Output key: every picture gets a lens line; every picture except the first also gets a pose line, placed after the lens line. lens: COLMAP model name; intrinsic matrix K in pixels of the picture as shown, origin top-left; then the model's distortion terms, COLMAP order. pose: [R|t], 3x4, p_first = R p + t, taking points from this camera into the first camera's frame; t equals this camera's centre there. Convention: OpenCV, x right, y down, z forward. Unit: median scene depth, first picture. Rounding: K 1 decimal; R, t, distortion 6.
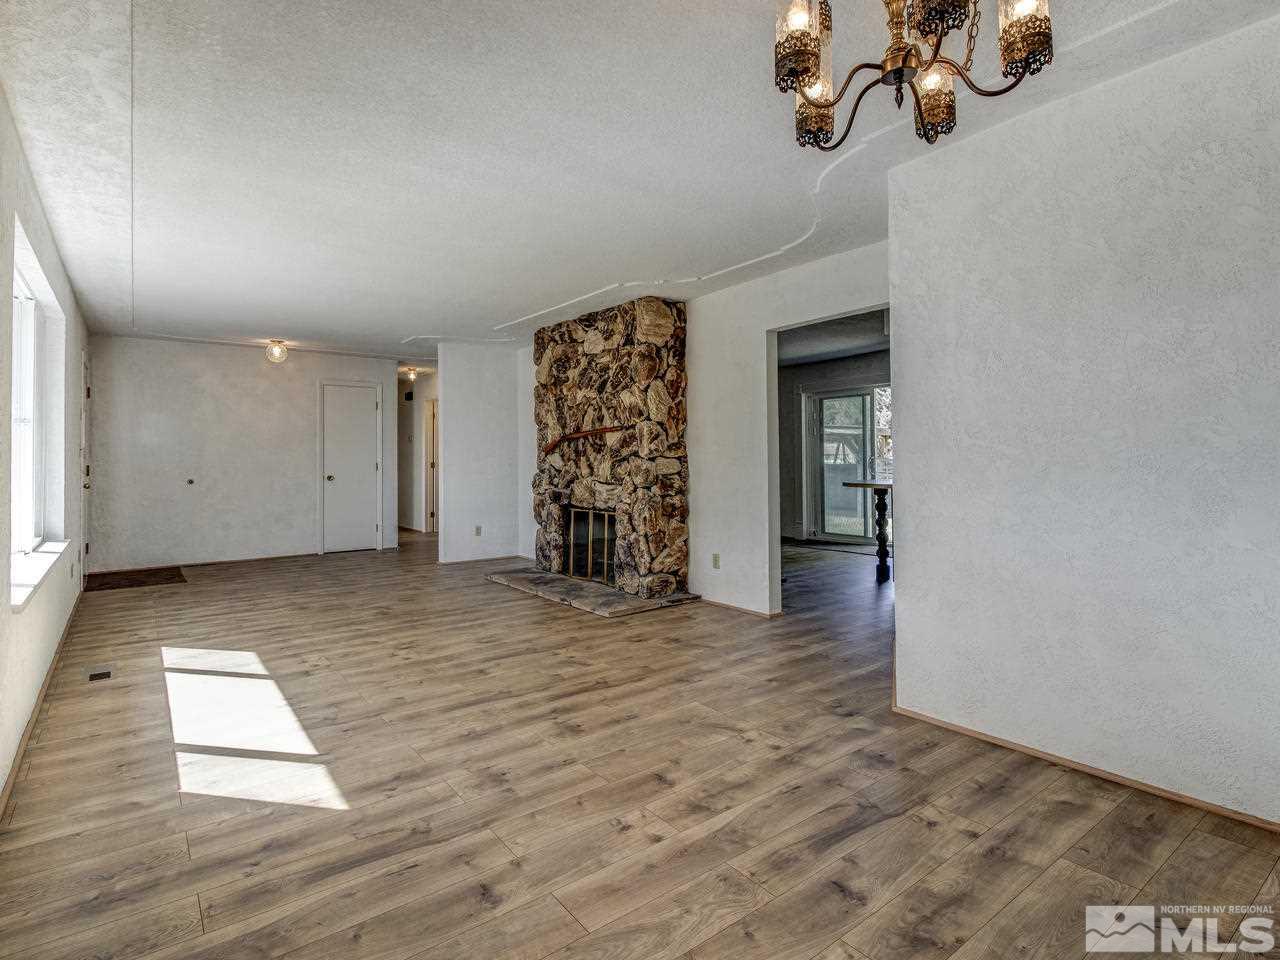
lens RADIAL K [[669.2, 0, 640.1], [0, 669.2, 451.9], [0, 0, 1]] dist [0.013859, -0.008767]
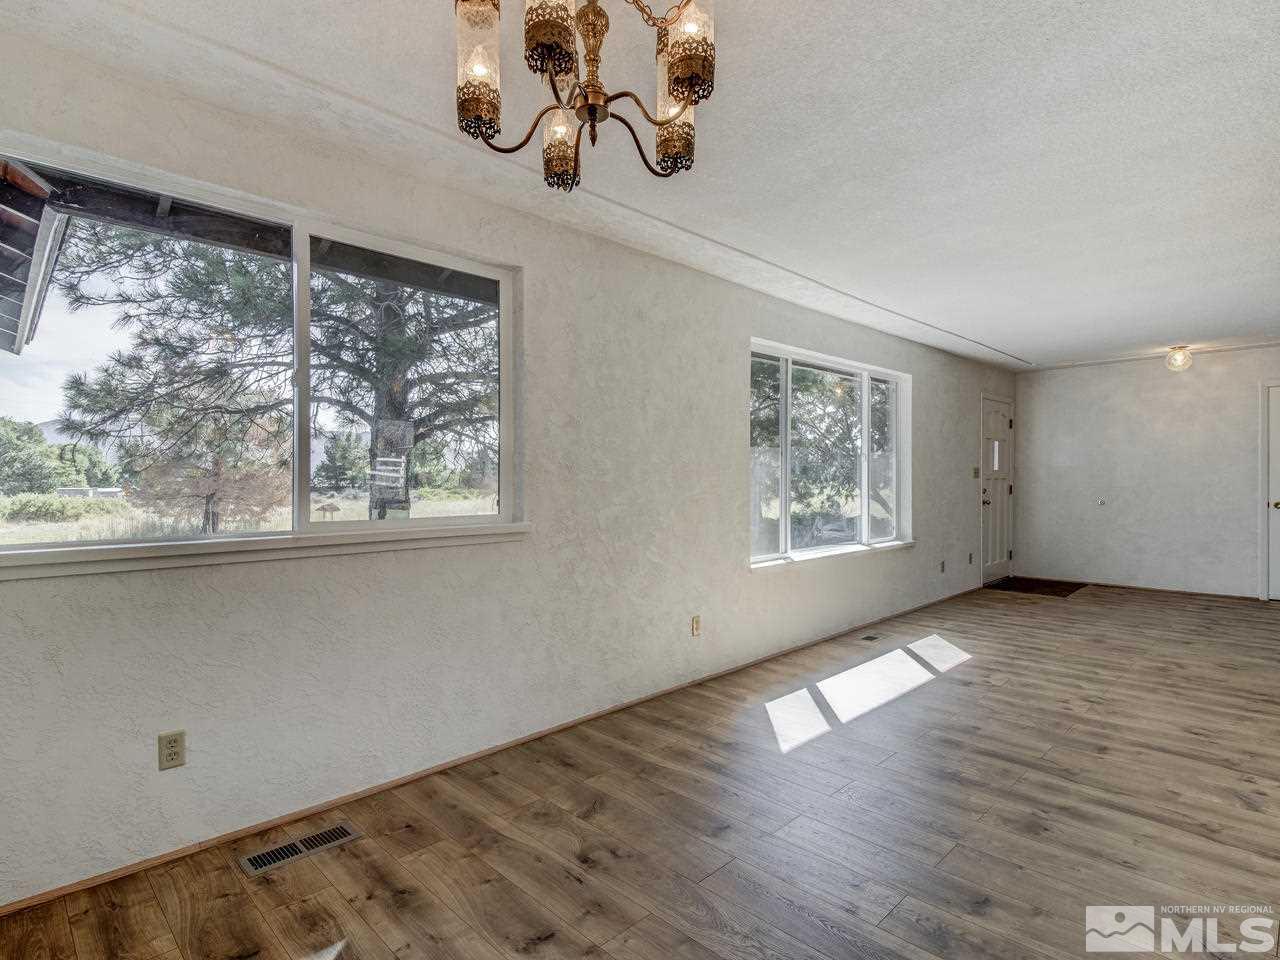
lens RADIAL K [[669.2, 0, 626.5], [0, 669.2, 475.4], [0, 0, 1]] dist [0.013859, -0.008767]
pose [[0.121969, 0.002231, -0.992531, 0.334063], [0.009121, 0.999953, 0.003368, -0.007990], [0.992492, -0.009464, 0.121943, 0.220425]]
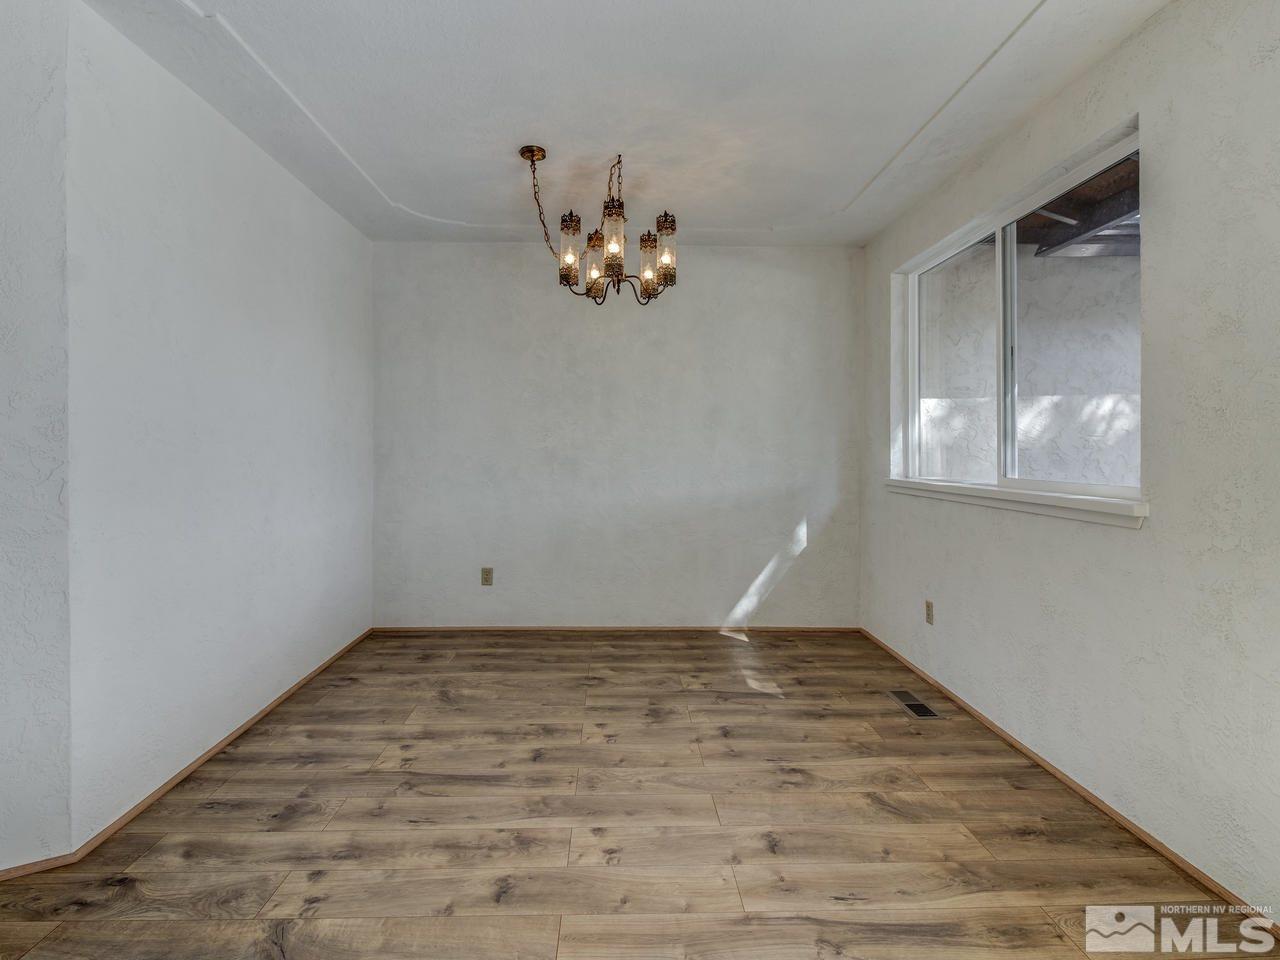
lens RADIAL K [[669.2, 0, 628.6], [0, 669.2, 463.8], [0, 0, 1]] dist [0.013859, -0.008767]
pose [[-0.810695, -0.000295, 0.585469, -0.223282], [0.006218, 0.999939, 0.009114, 0.007543], [-0.585436, 0.011029, -0.810644, 0.663888]]
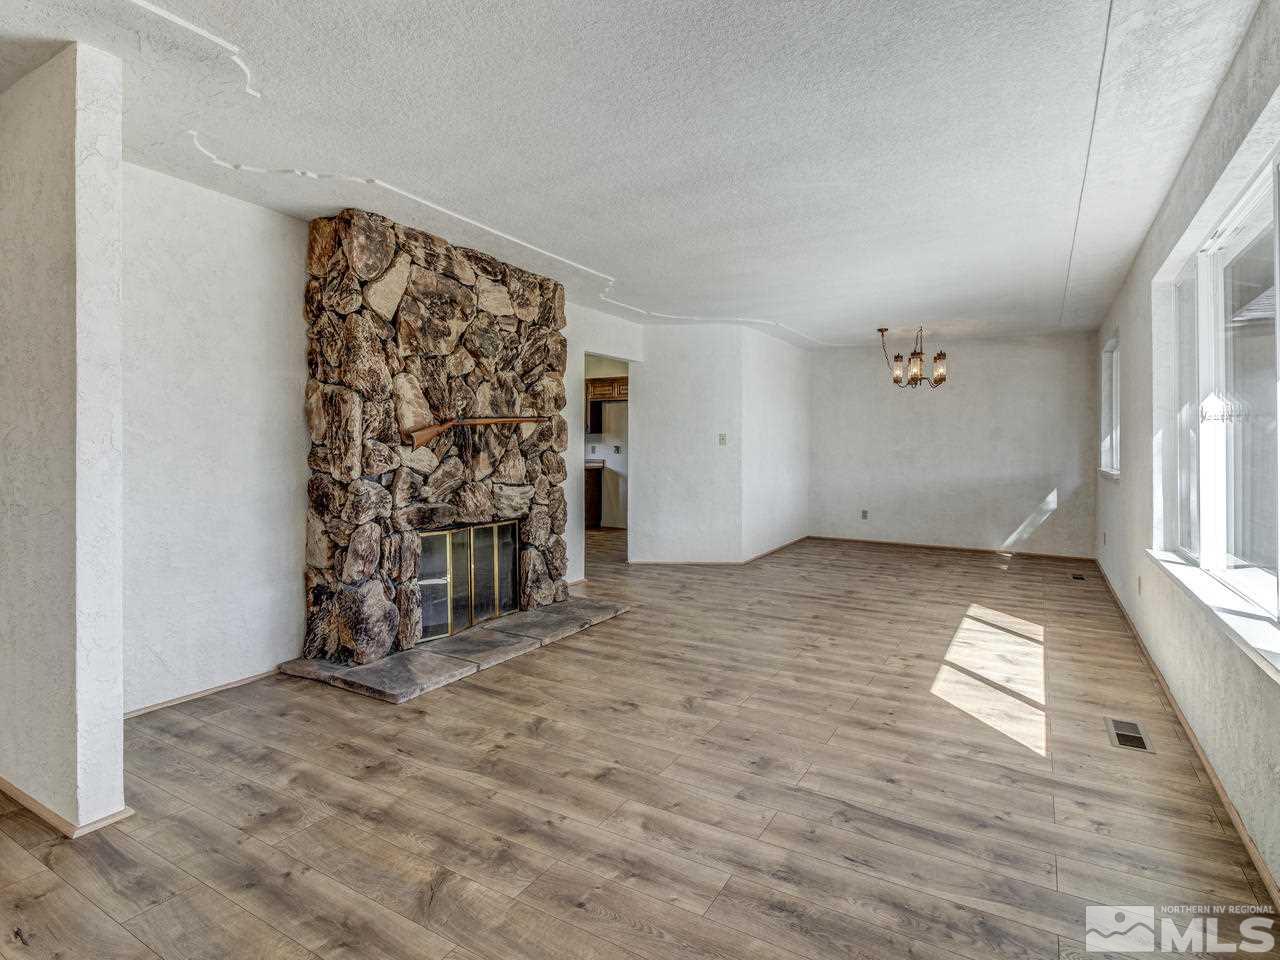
lens RADIAL K [[669.2, 0, 632.5], [0, 669.2, 451.4], [0, 0, 1]] dist [0.013859, -0.008767]
pose [[-0.374618, 0.006804, 0.927154, -0.871174], [-0.002930, 0.999959, -0.008522, 0.013576], [-0.927175, -0.005909, -0.374583, 1.209115]]
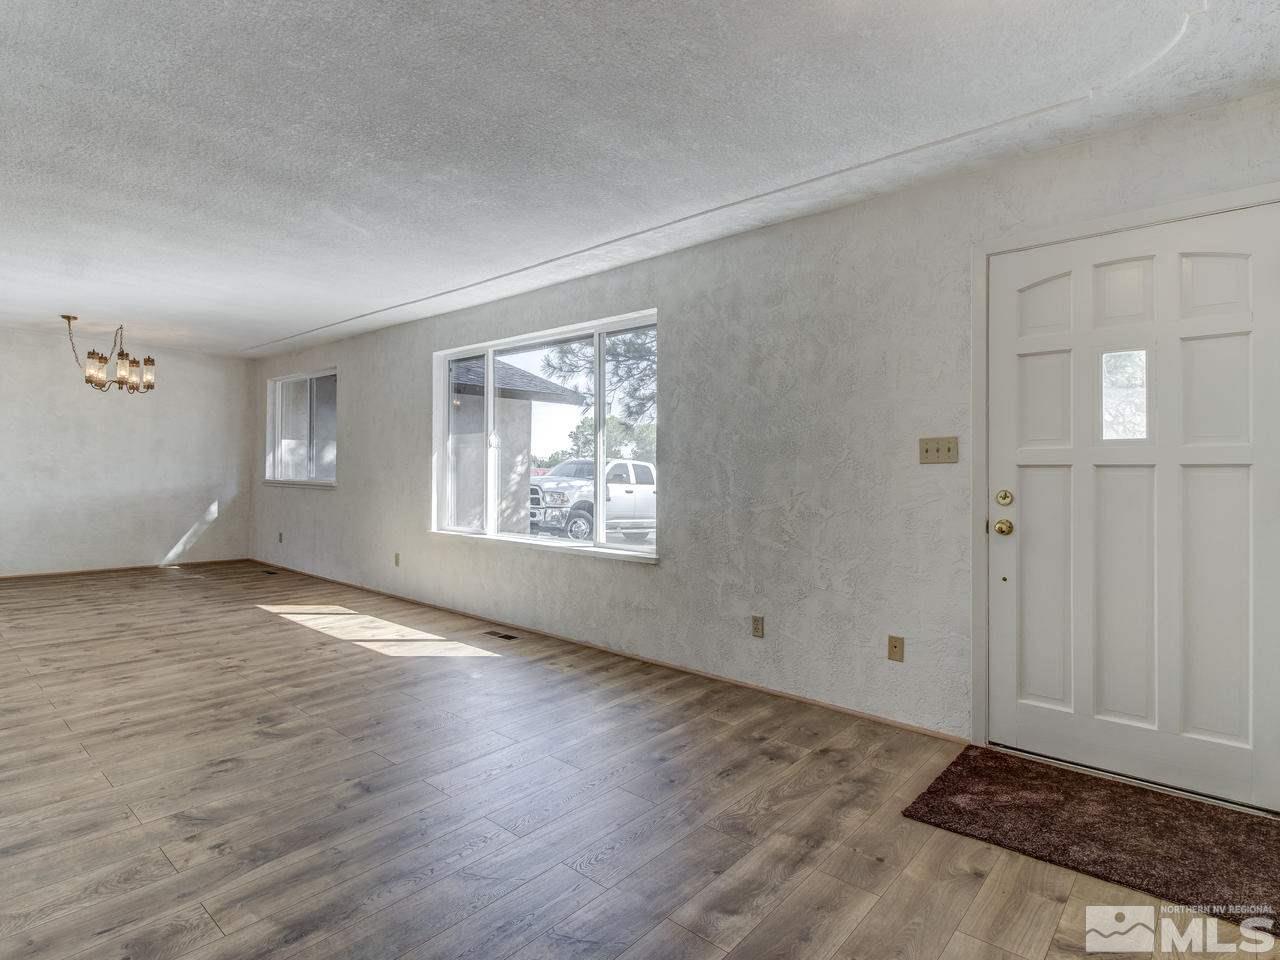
lens RADIAL K [[669.2, 0, 645.3], [0, 669.2, 449.0], [0, 0, 1]] dist [0.013859, -0.008767]
pose [[-0.978278, -0.004975, -0.207235, -0.542027], [0.001415, 0.999528, -0.030676, 0.012682], [0.207290, -0.030303, -0.977810, 1.538502]]
